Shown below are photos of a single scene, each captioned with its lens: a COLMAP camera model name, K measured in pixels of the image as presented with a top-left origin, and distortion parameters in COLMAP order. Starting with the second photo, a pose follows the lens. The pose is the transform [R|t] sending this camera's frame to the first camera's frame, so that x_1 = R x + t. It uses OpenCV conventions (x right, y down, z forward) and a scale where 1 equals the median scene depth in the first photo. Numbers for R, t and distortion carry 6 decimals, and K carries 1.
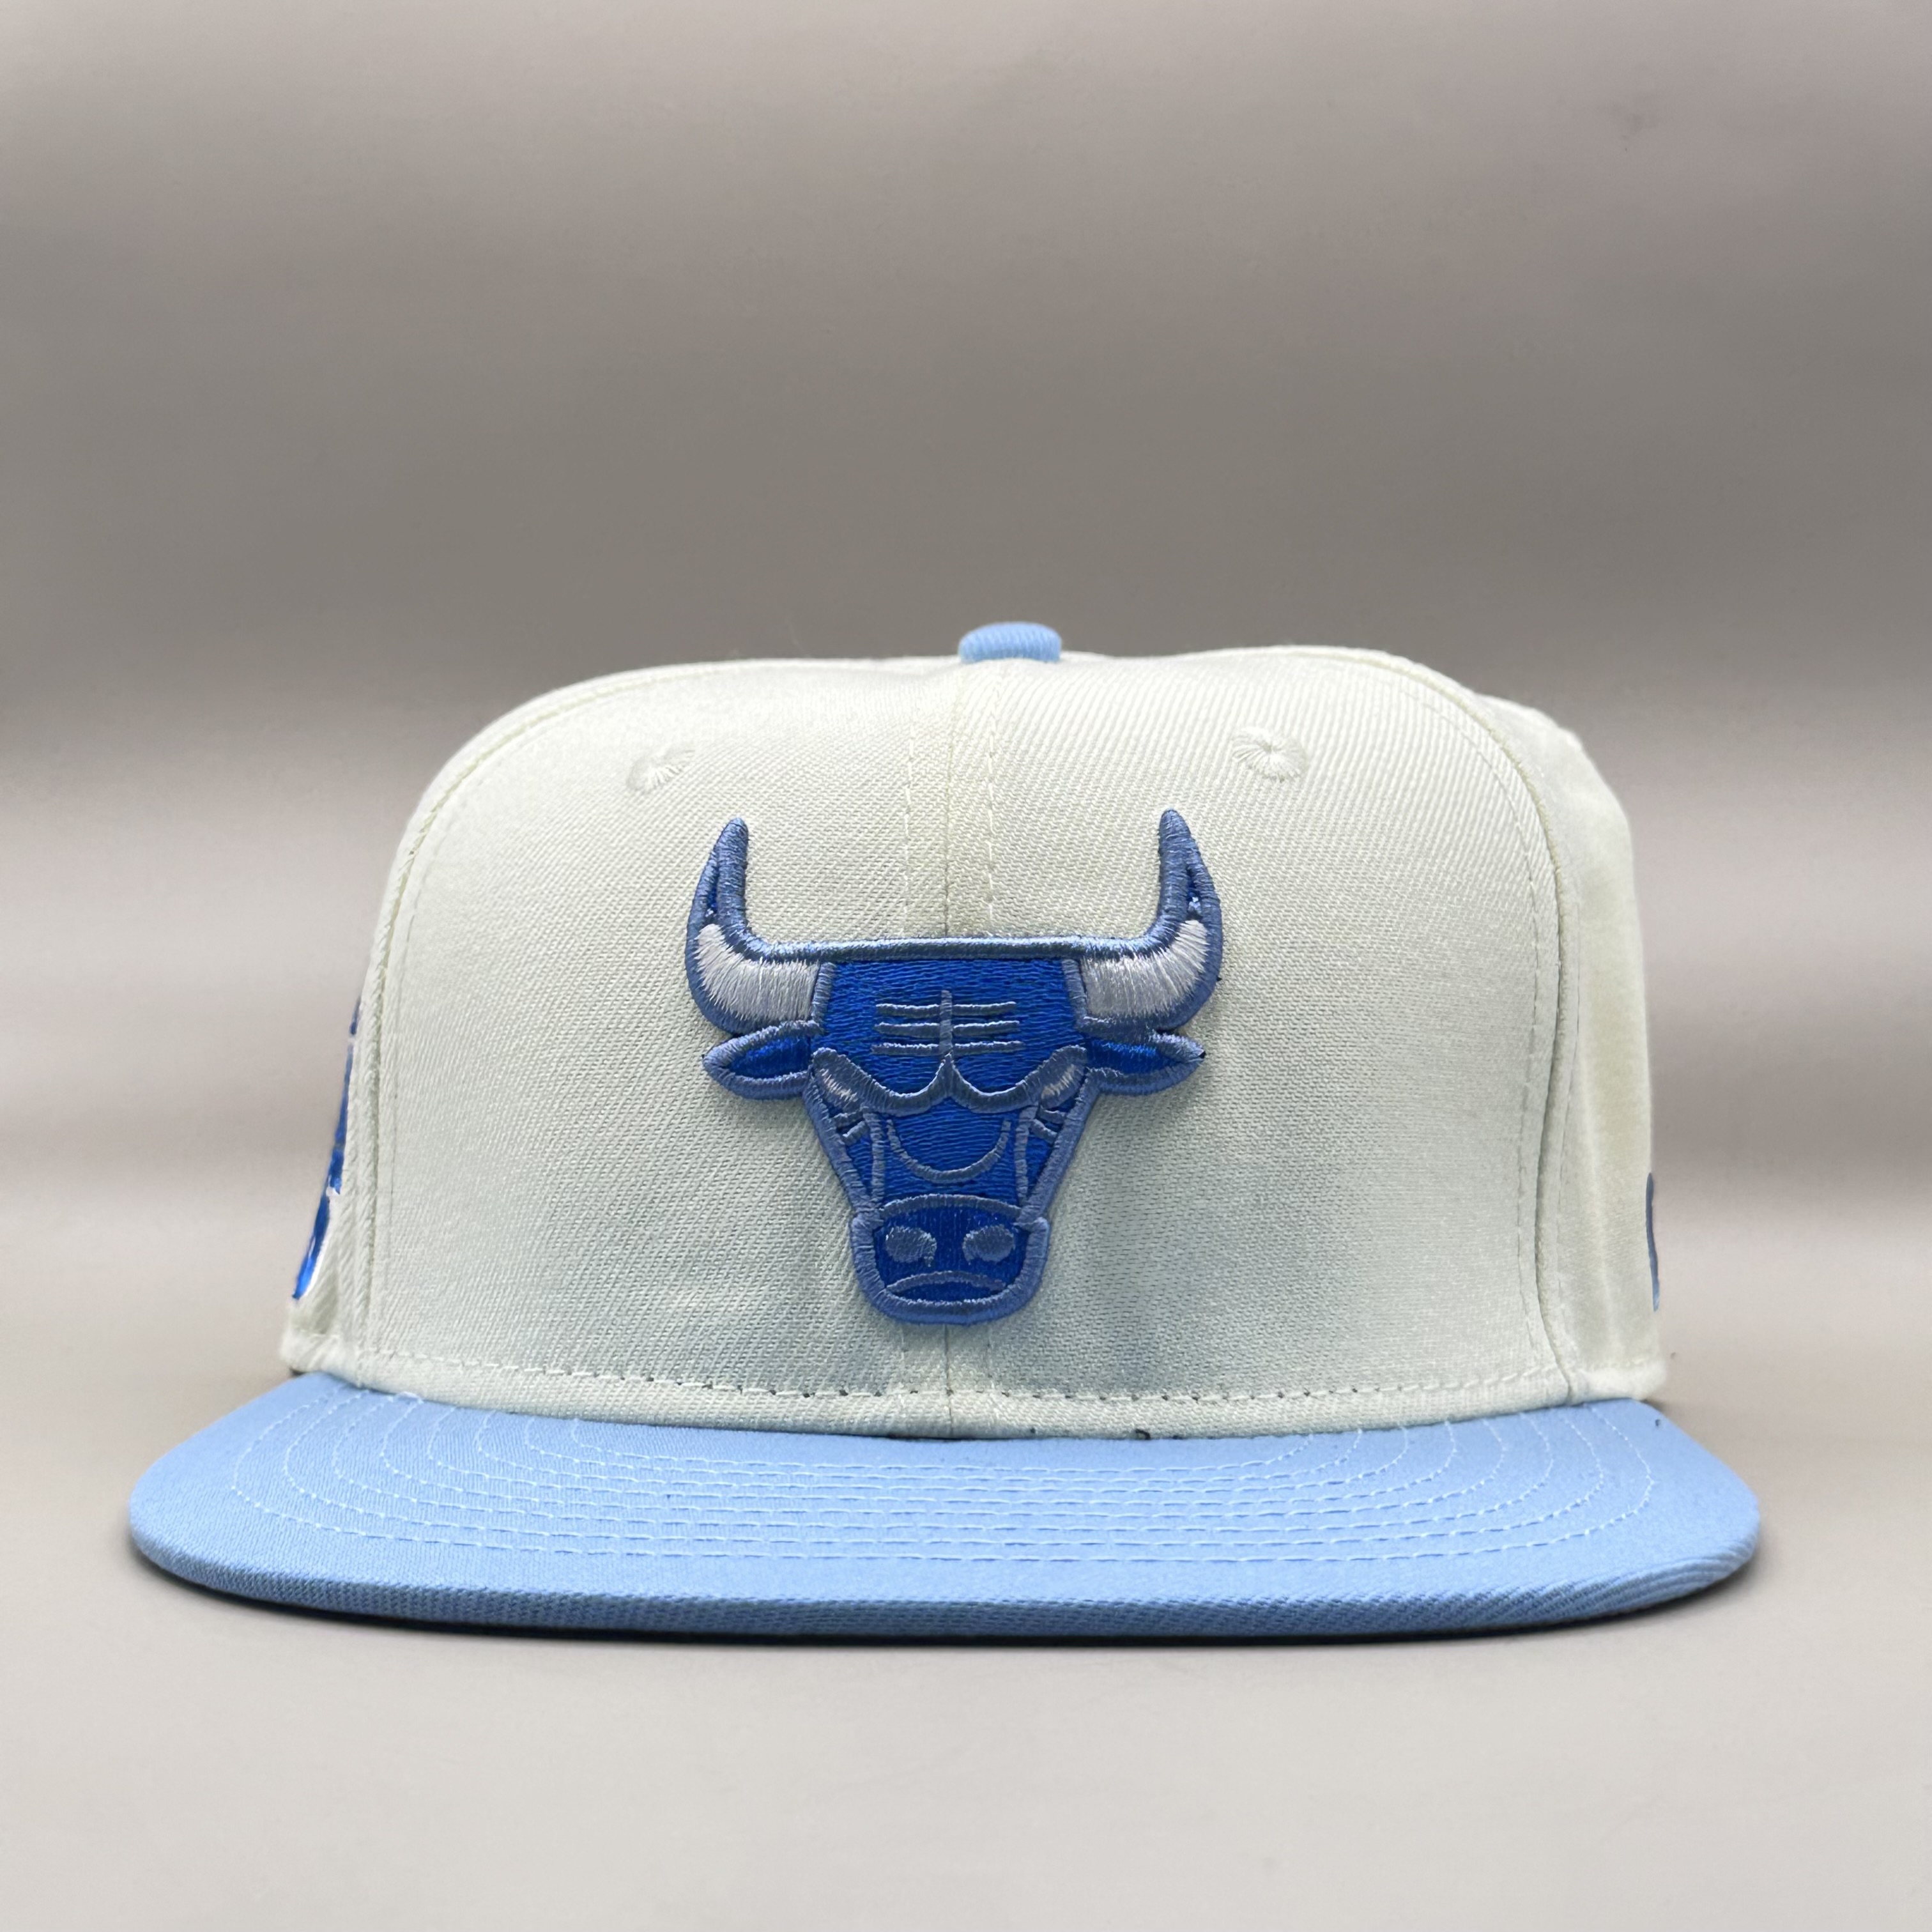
lens RADIAL K [[3364.8, 0, 1014.9], [0, 3364.8, 1007.0], [0, 0, 1]] dist [0.180082, 0.000000]
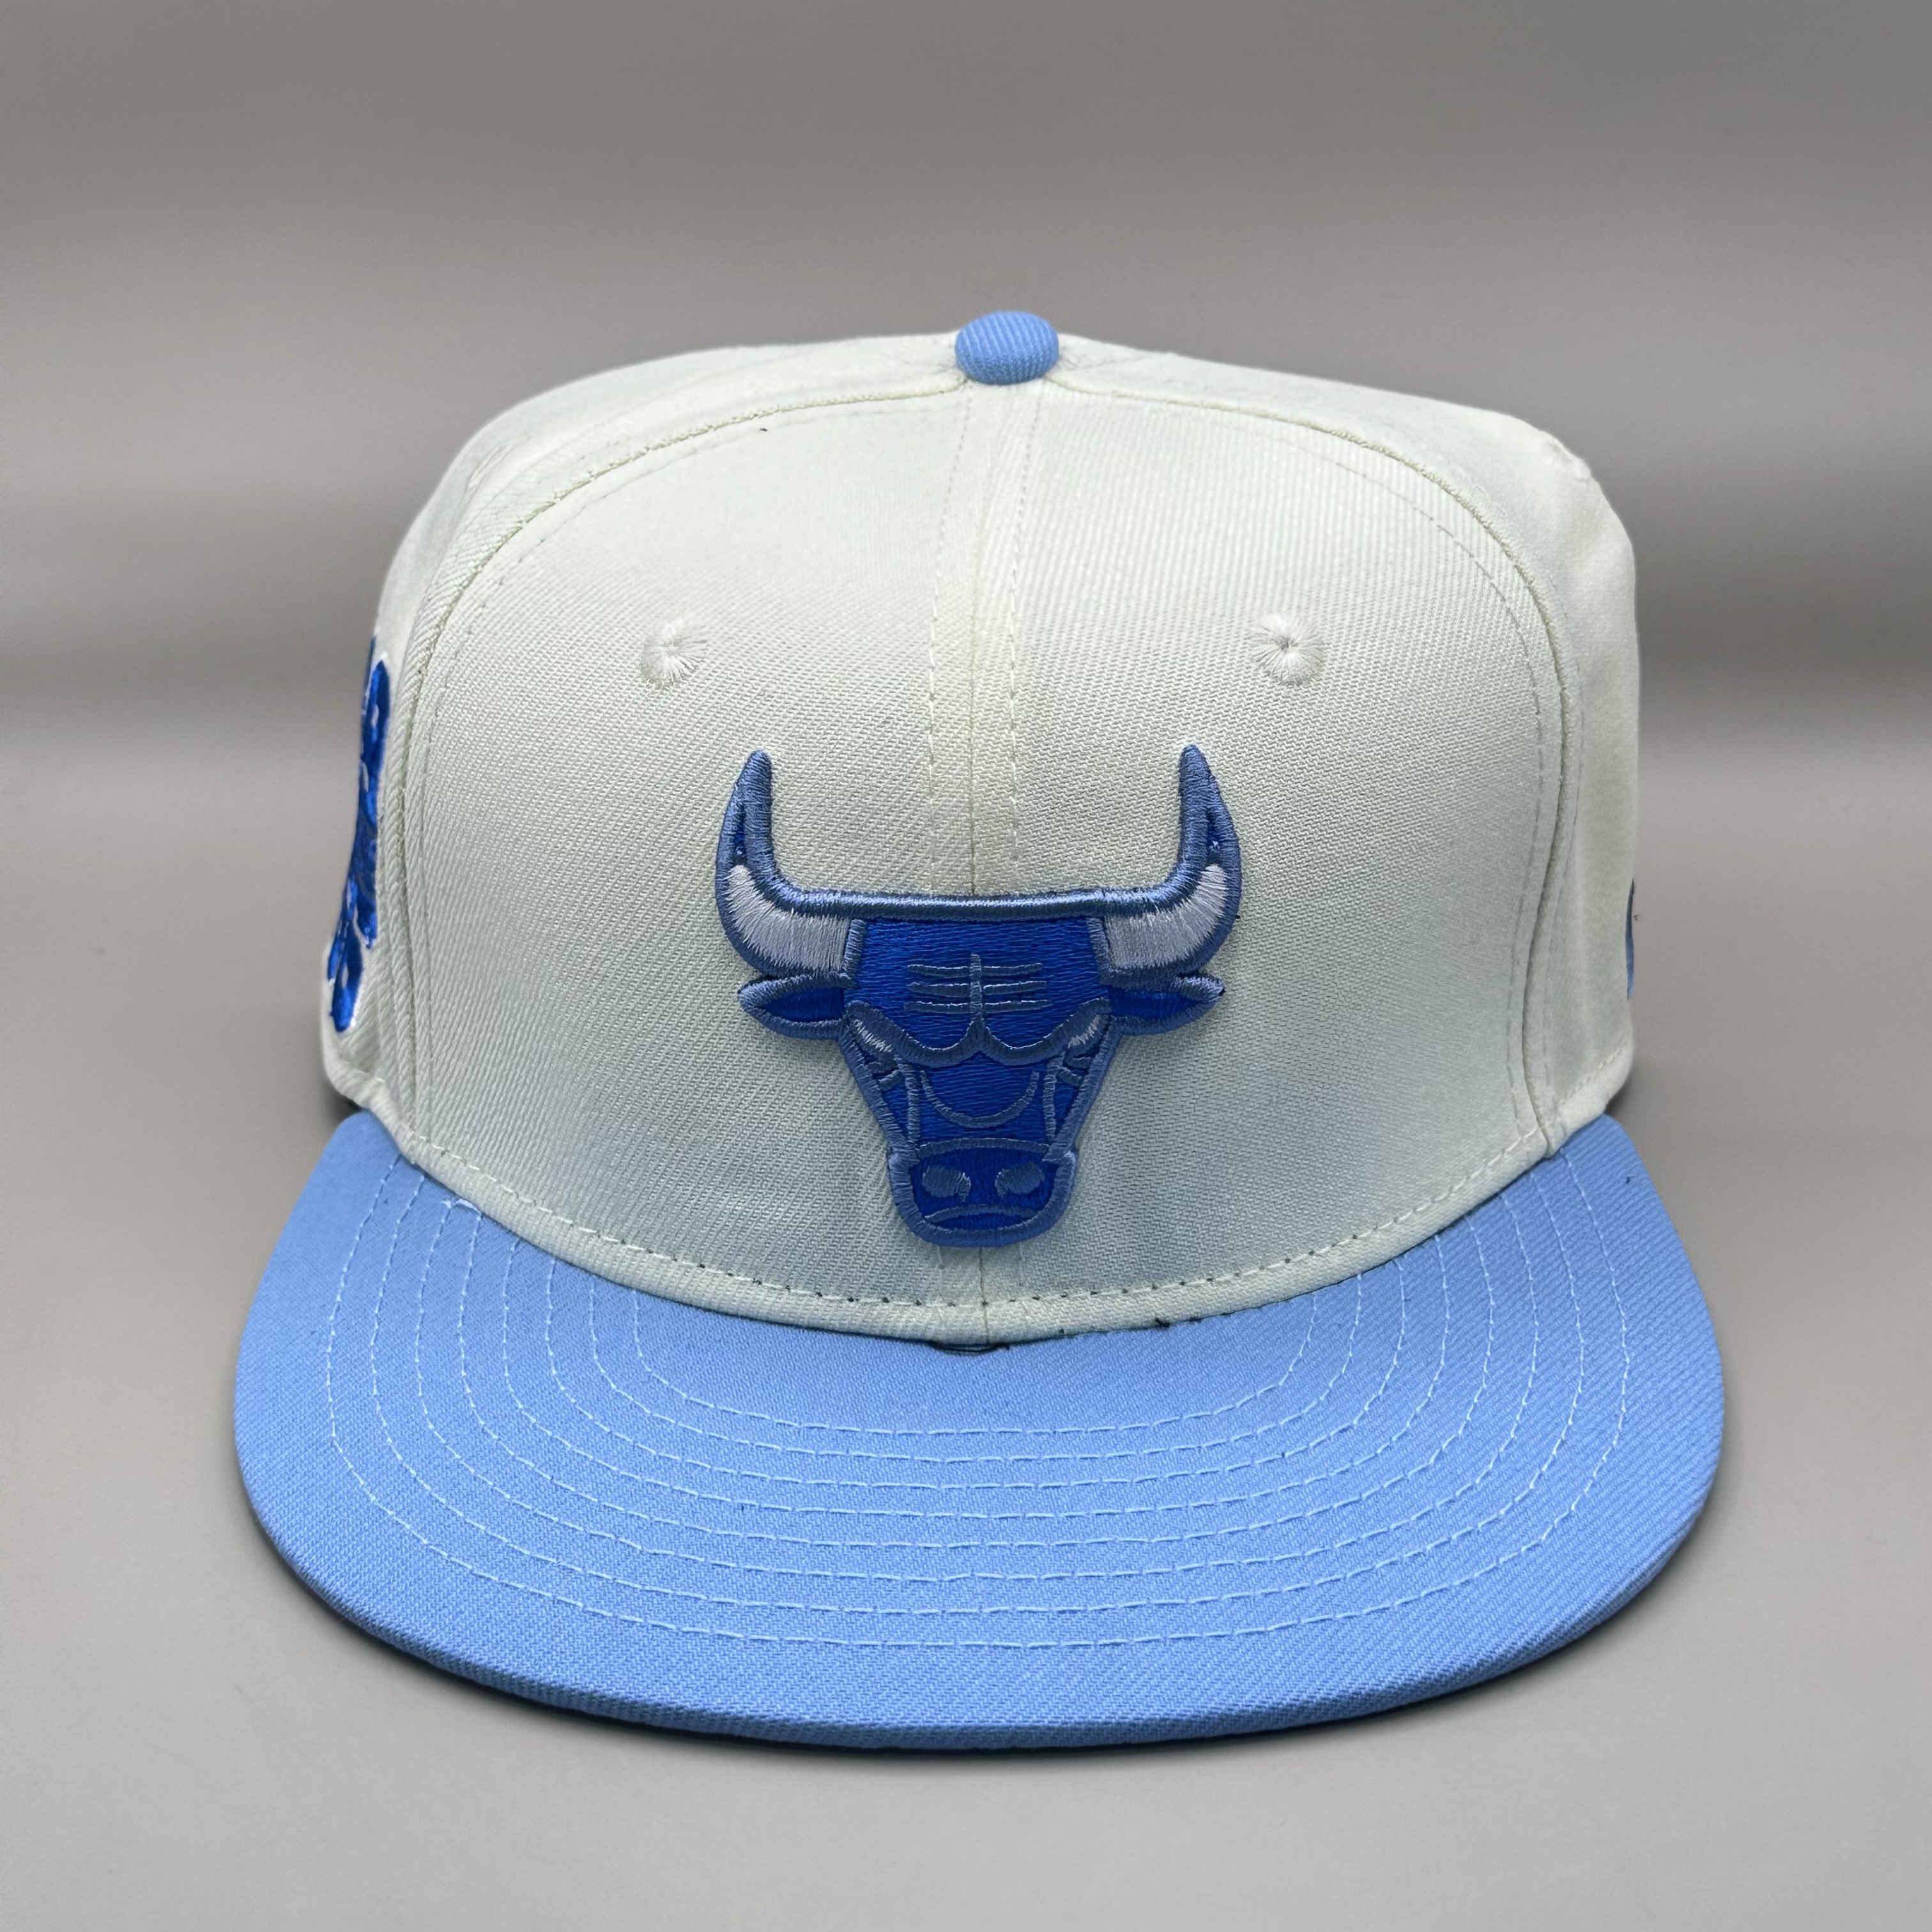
lens RADIAL K [[3364.8, 0, 1010.9], [0, 3364.8, 937.2], [0, 0, 1]] dist [0.180082, 0.000000]
pose [[0.999454, -0.022118, 0.024535, -0.034054], [0.010907, 0.922053, 0.386910, -0.401534], [-0.031180, -0.386431, 0.921791, 0.050374]]
